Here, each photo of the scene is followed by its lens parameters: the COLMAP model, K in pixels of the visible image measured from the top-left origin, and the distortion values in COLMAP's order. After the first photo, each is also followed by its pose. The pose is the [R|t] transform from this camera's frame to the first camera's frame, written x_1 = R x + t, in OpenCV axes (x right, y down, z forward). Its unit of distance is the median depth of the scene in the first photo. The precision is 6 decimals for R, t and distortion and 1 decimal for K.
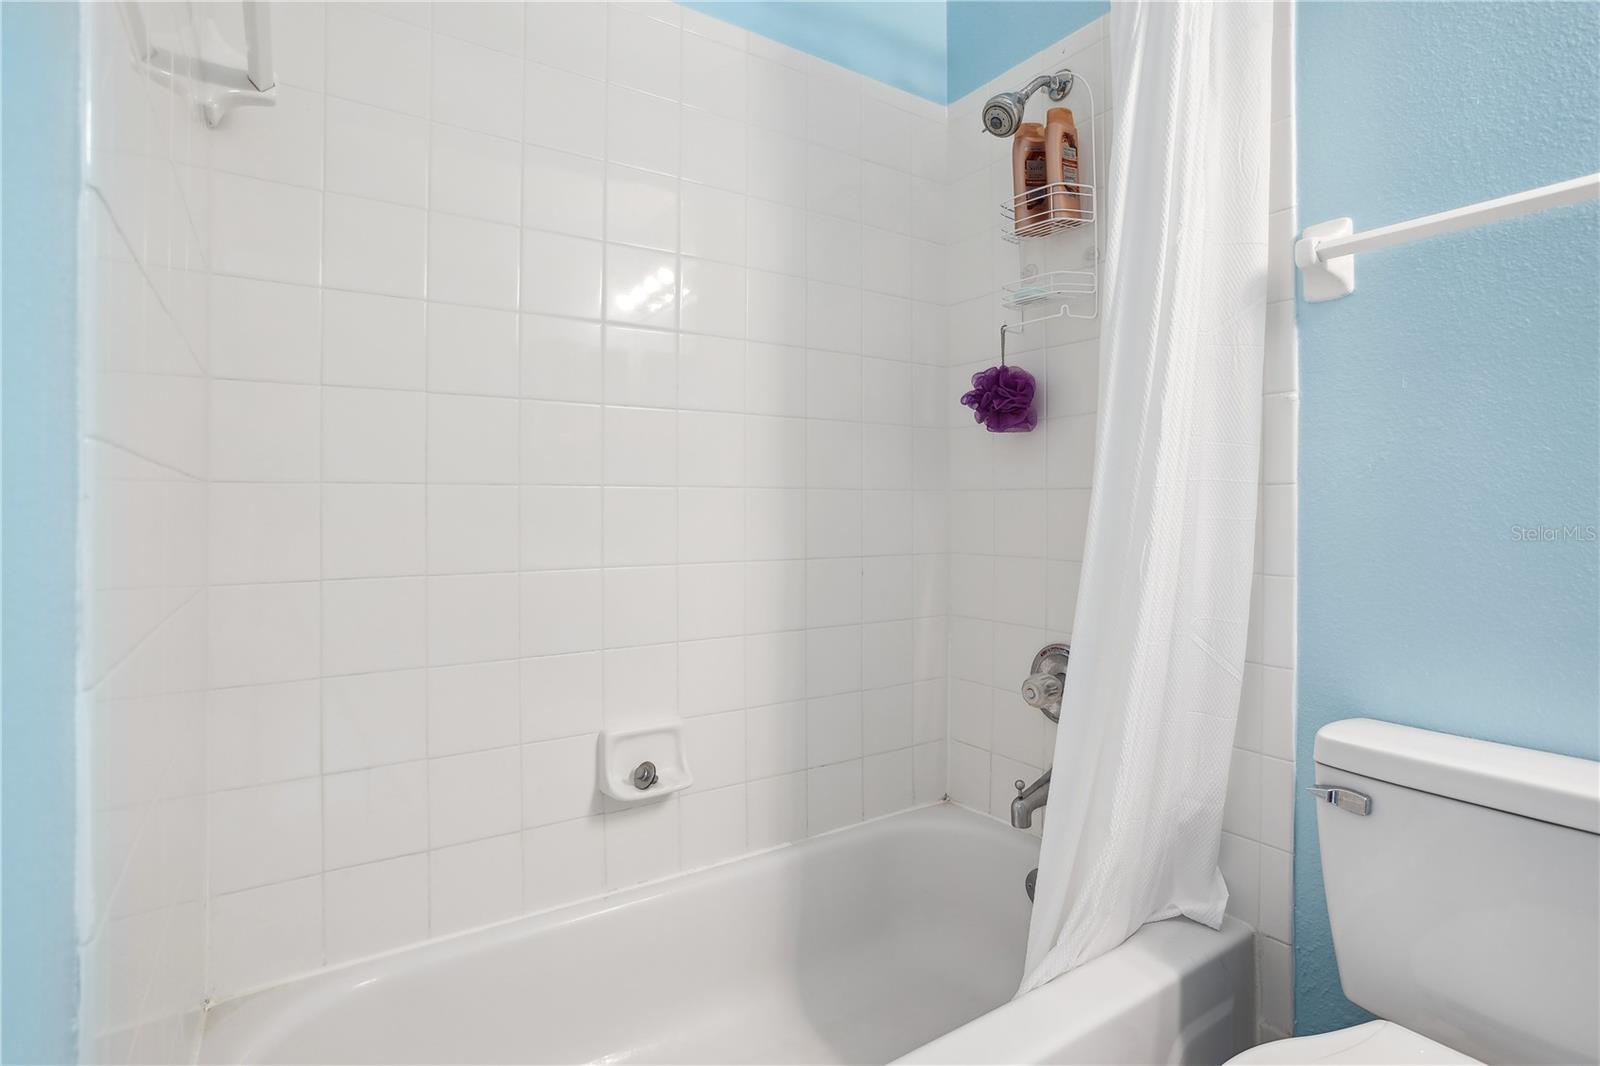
lens RADIAL K [[793.8, 0, 795.6], [0, 793.8, 520.9], [0, 0, 1]] dist [0.031007, 0.001694]
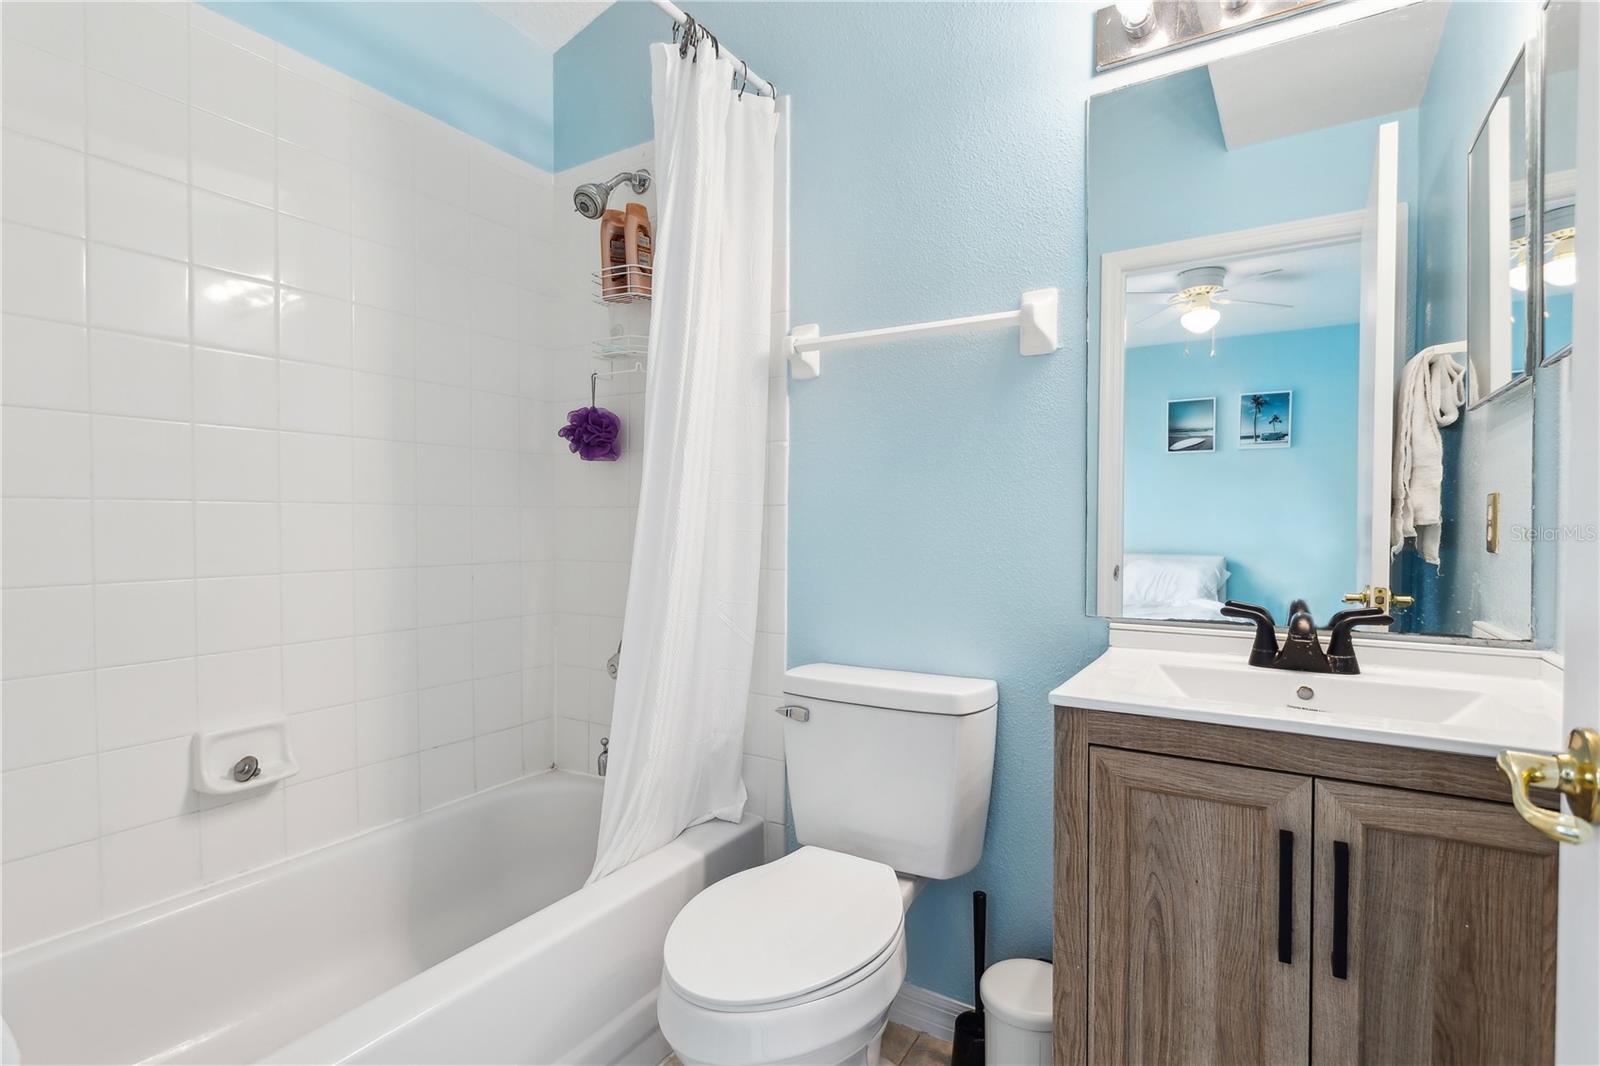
lens RADIAL K [[793.8, 0, 786.5], [0, 793.8, 544.1], [0, 0, 1]] dist [0.031007, 0.001694]
pose [[0.921252, -0.009992, 0.388838, 0.059288], [0.005381, 0.999902, 0.012945, 0.003528], [-0.388929, -0.009833, 0.921215, -0.268649]]
